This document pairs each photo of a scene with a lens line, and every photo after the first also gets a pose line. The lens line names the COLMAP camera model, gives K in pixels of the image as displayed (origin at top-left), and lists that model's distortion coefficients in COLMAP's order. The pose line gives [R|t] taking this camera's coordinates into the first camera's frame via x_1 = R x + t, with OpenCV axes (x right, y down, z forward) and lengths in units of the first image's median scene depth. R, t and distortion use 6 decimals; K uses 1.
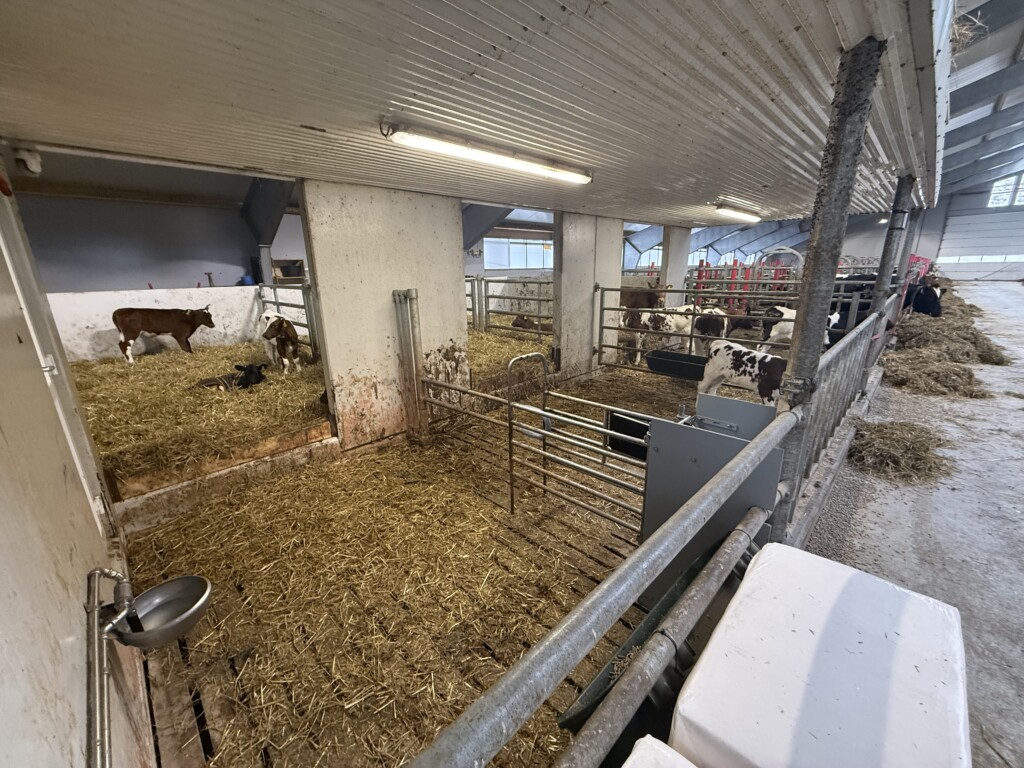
lens RADIAL K [[410.3, 0, 515.1], [0, 410.3, 382.7], [0, 0, 1]] dist [0.000604, 0.000067]
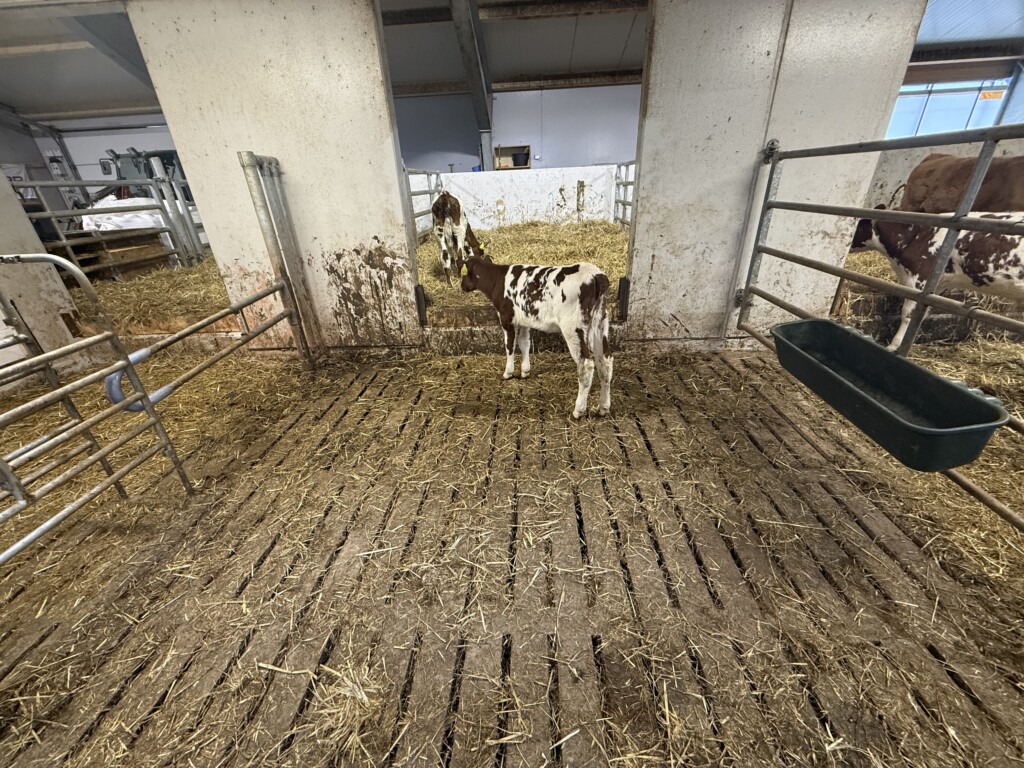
lens RADIAL K [[410.3, 0, 511.5], [0, 410.3, 383.8], [0, 0, 1]] dist [0.000604, 0.000067]
pose [[0.665593, 0.320179, -0.674145, 0.539616], [-0.169464, 0.944542, 0.281288, -0.104855], [0.726820, -0.072980, 0.682939, 0.672415]]
